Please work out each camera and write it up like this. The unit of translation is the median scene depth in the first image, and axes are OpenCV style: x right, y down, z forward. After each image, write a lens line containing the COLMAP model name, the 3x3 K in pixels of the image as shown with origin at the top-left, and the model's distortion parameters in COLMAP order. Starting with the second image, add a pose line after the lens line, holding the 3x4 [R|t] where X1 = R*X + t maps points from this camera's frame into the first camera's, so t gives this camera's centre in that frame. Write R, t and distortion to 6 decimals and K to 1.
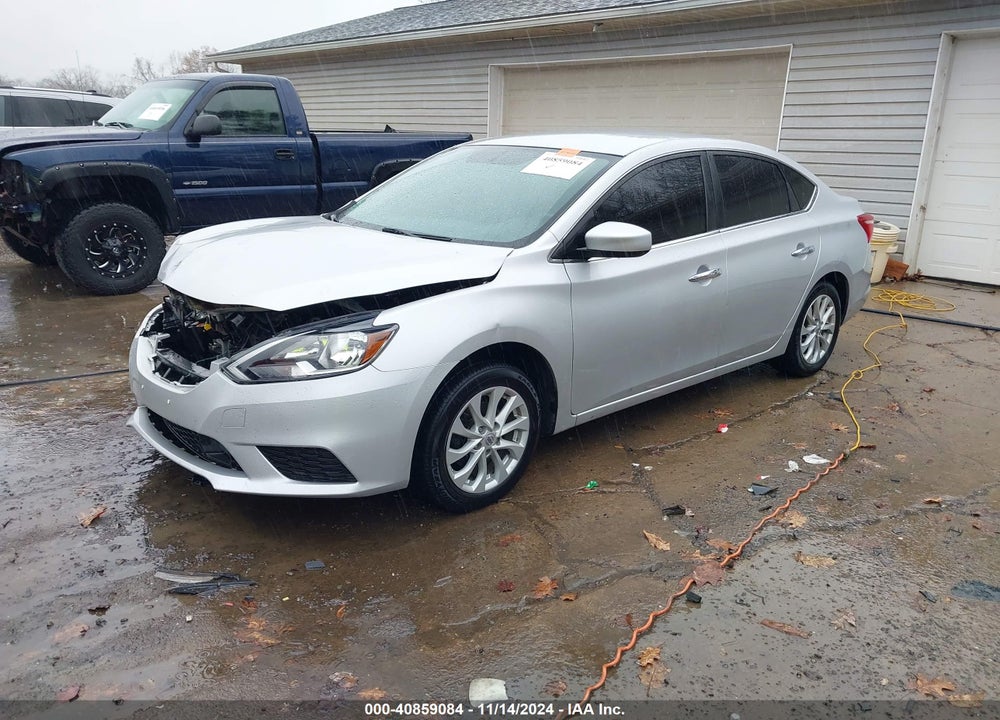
lens RADIAL K [[797.3, 0, 500.0], [0, 797.3, 360.0], [0, 0, 1]] dist [0.009802, 0.008862]
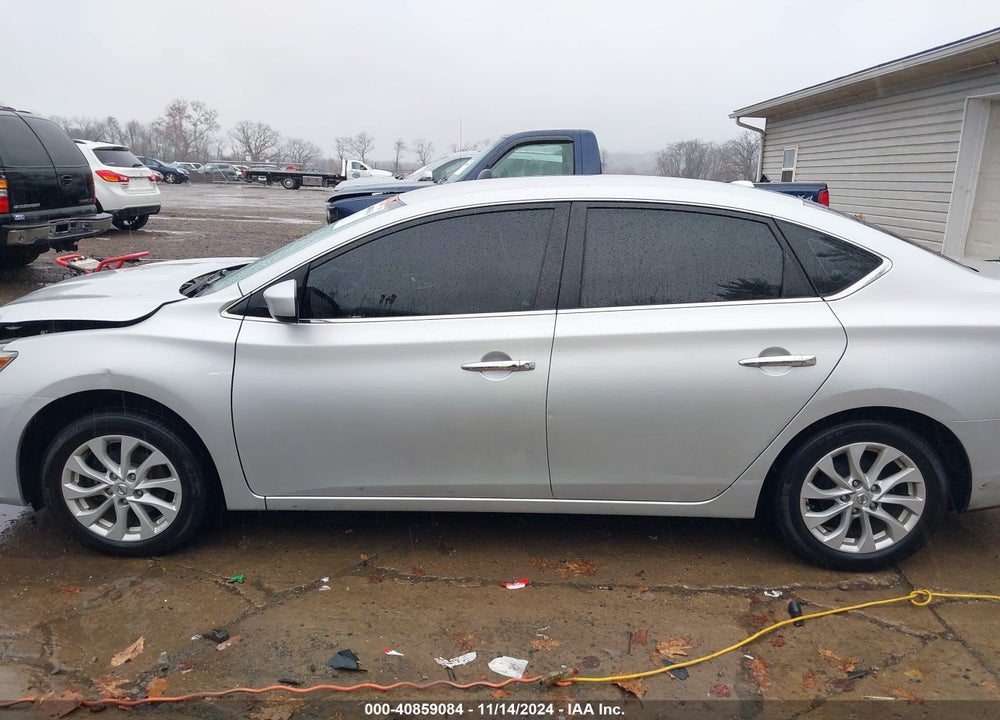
lens RADIAL K [[797.3, 0, 500.0], [0, 797.3, 360.0], [0, 0, 1]] dist [0.009802, 0.008862]
pose [[0.710459, 0.147409, -0.688127, 0.831868], [-0.191245, 0.981459, 0.012795, -0.133300], [0.677255, 0.122511, 0.725477, 0.509460]]
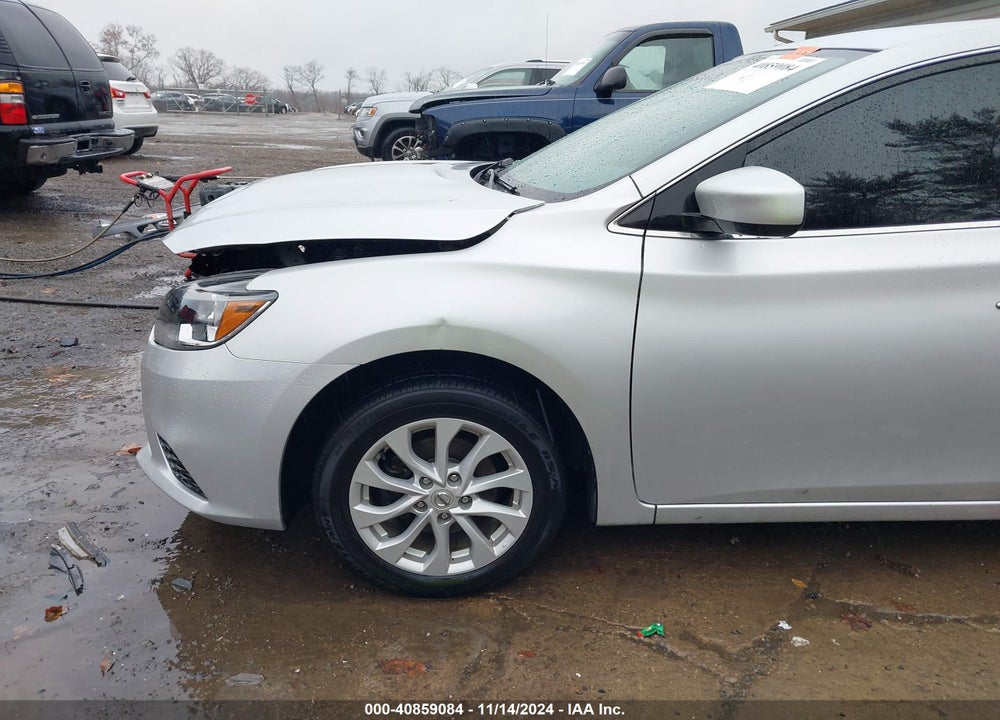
lens RADIAL K [[796.0, 0, 517.7], [0, 796.0, 363.3], [0, 0, 1]] dist [0.007415, -0.005218]
pose [[0.760490, 0.187853, -0.621584, 0.343498], [-0.174891, 0.981122, 0.082538, -0.058419], [0.625355, 0.045940, 0.778987, 0.465093]]
